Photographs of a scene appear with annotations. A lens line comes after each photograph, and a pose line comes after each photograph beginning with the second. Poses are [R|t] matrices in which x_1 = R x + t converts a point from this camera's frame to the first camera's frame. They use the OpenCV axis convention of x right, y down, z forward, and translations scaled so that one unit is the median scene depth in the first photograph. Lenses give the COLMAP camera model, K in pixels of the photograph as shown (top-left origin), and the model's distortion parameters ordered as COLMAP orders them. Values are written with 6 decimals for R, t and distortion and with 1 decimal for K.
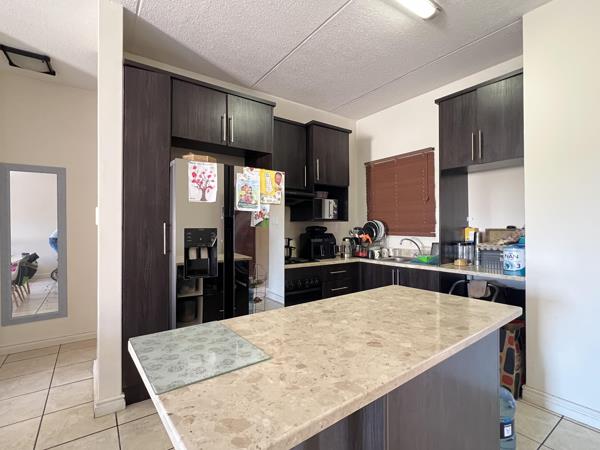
lens RADIAL K [[295.1, 0, 300.0], [0, 295.1, 225.0], [0, 0, 1]] dist [-0.000775, -0.000210]
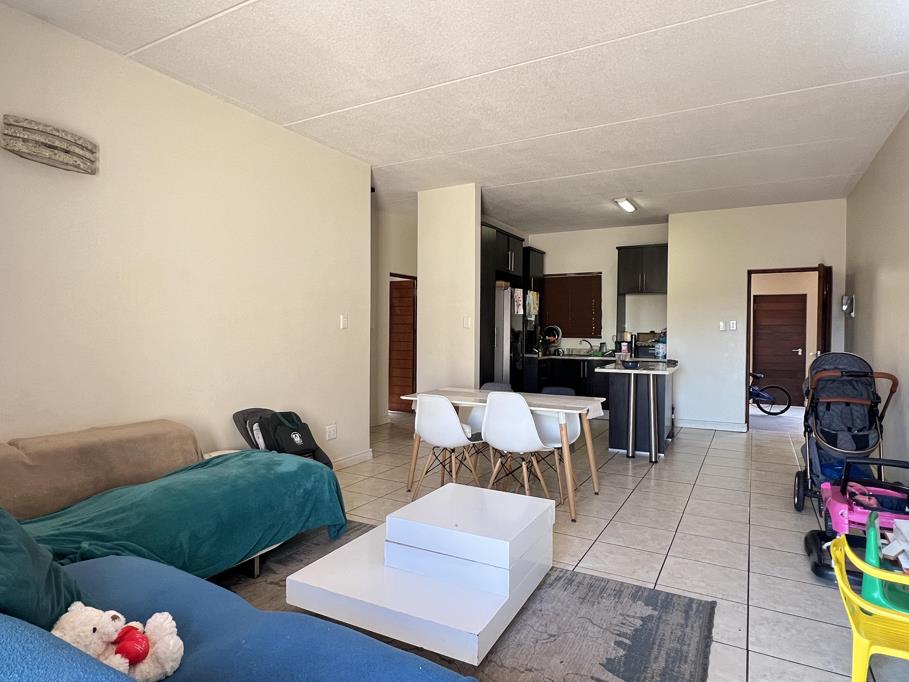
lens RADIAL K [[533.9, 0, 454.5], [0, 533.9, 341.0], [0, 0, 1]] dist [-0.001007, -0.000826]
pose [[0.904801, 0.002071, 0.425829, -1.347936], [-0.013701, 0.999612, 0.024250, 0.001882], [-0.425614, -0.027776, 0.904479, -1.047303]]
